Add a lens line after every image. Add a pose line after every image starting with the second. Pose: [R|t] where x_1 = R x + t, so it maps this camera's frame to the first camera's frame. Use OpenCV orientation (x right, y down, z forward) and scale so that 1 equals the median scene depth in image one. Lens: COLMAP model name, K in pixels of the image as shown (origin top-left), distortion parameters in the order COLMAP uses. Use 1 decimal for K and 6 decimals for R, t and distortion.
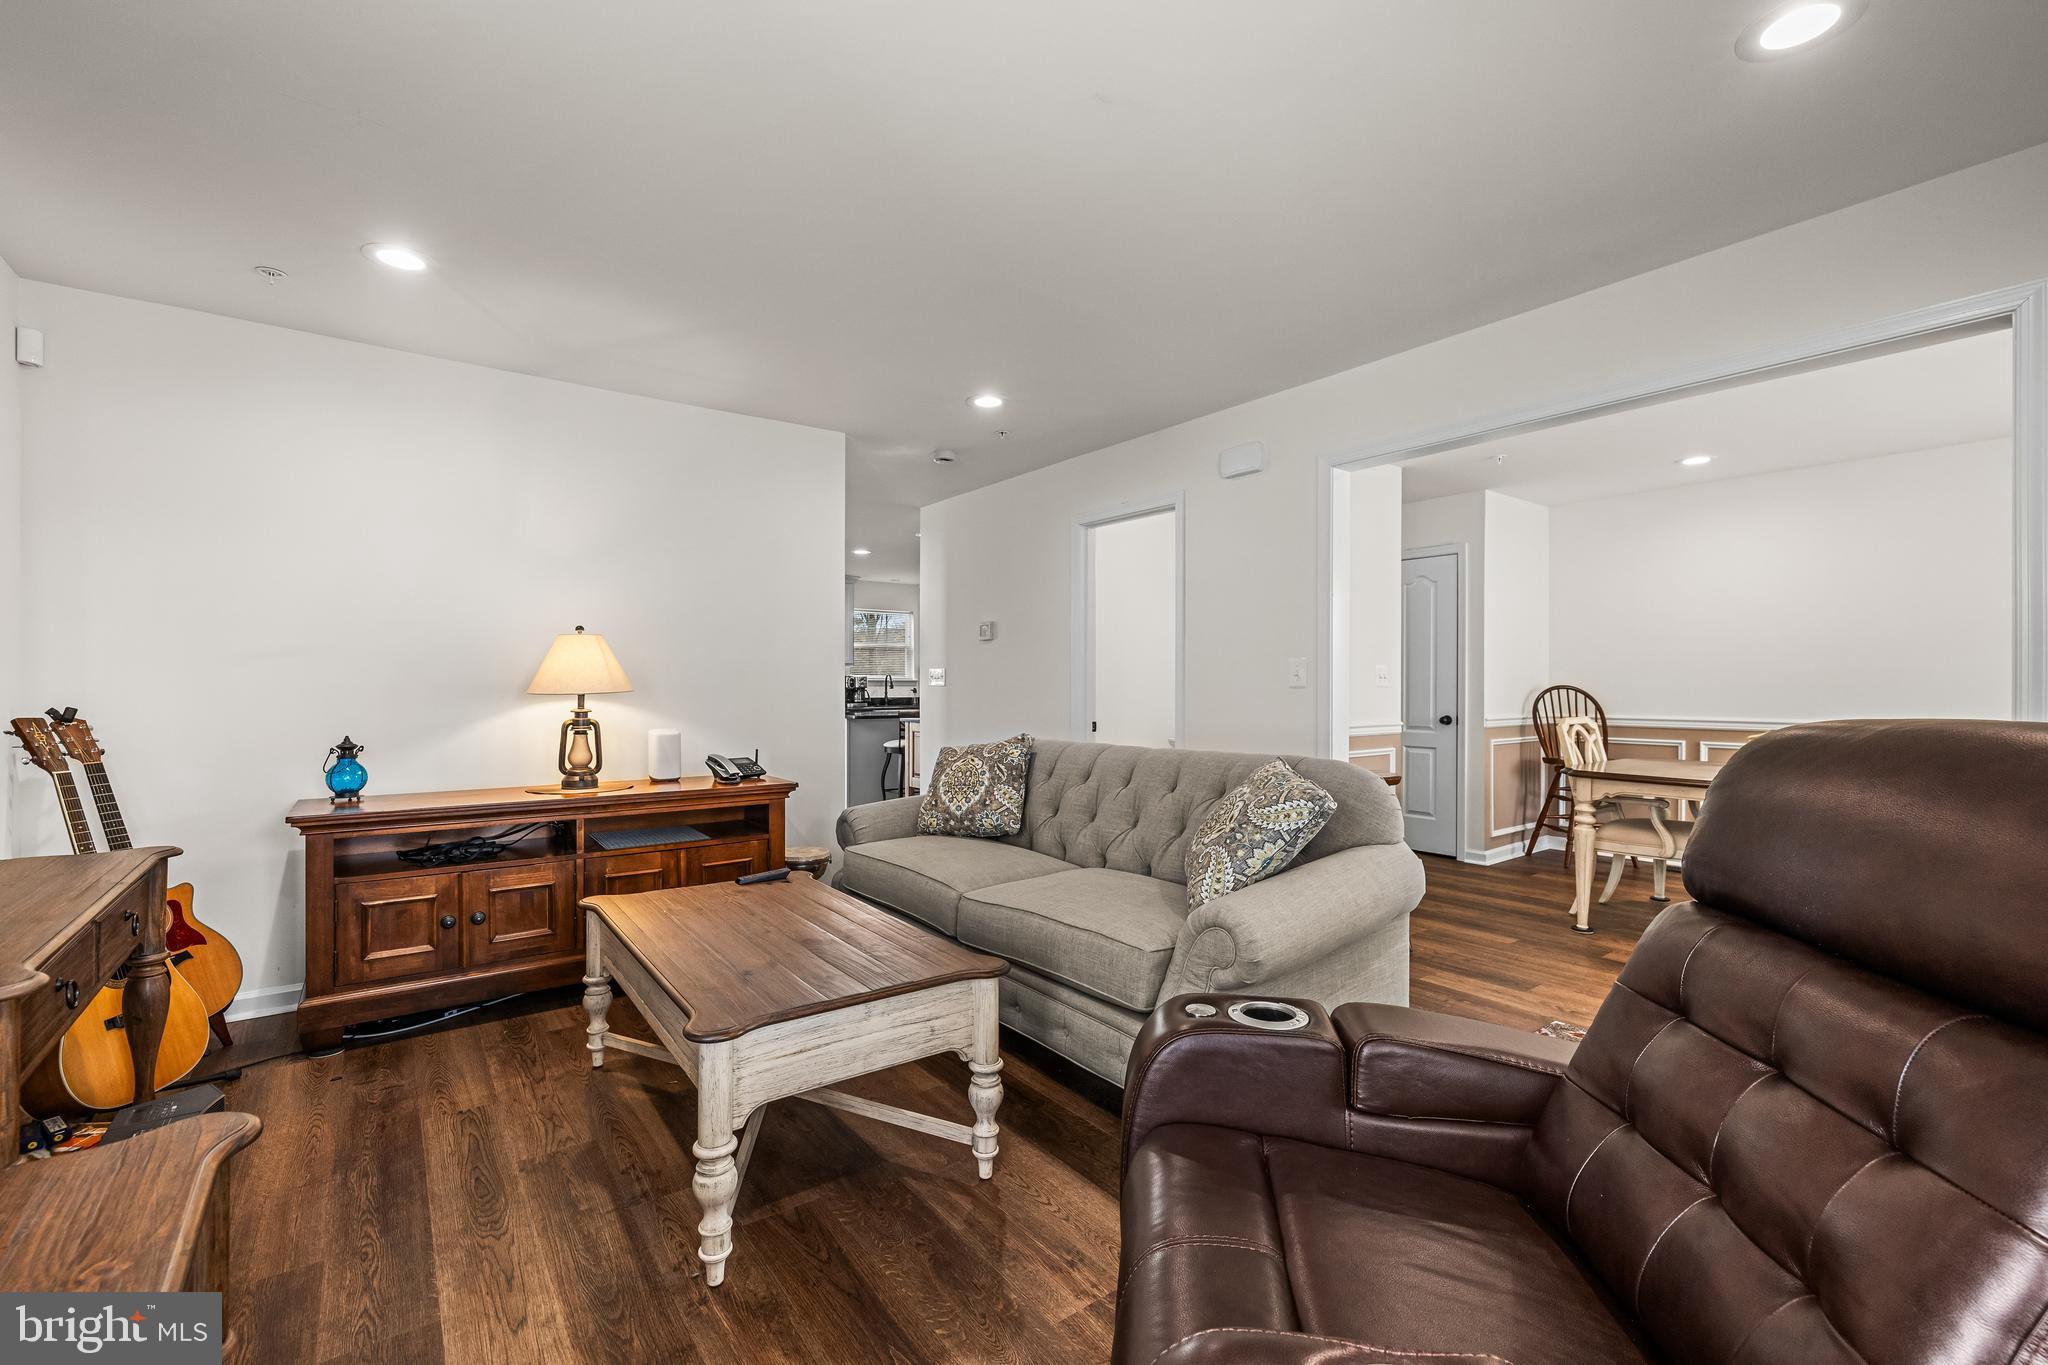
lens RADIAL K [[863.0, 0, 1019.4], [0, 863.0, 678.1], [0, 0, 1]] dist [0.001482, 0.000315]
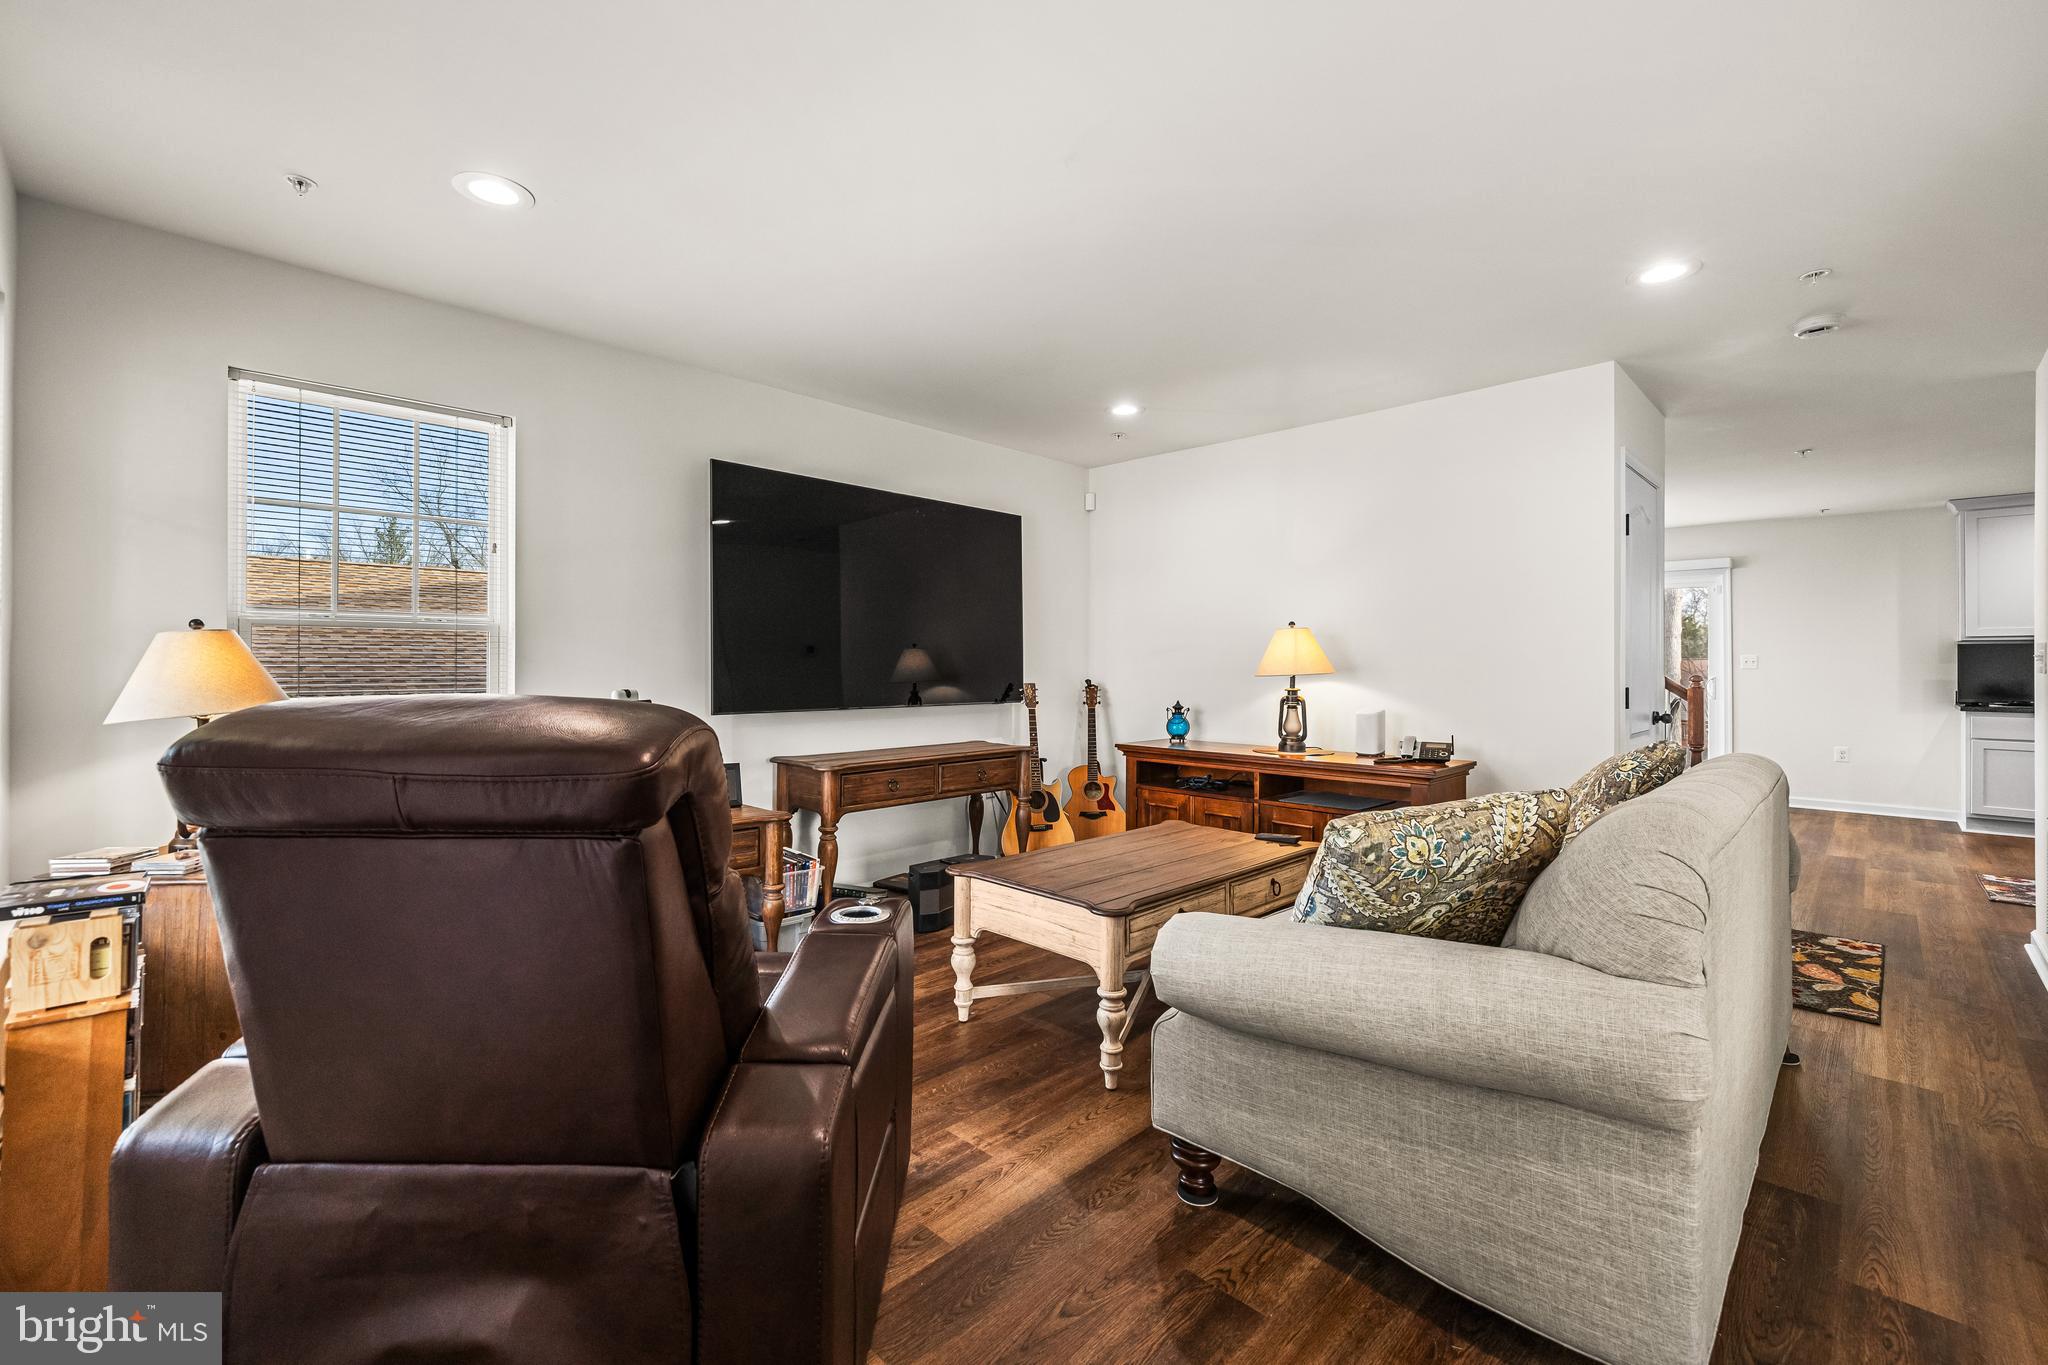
lens RADIAL K [[863.0, 0, 1028.7], [0, 863.0, 676.2], [0, 0, 1]] dist [0.001482, 0.000315]
pose [[0.154144, 0.011593, -0.987980, 0.671348], [0.005991, 0.999902, 0.012667, 0.000369], [0.988030, -0.007871, 0.154059, 0.435806]]
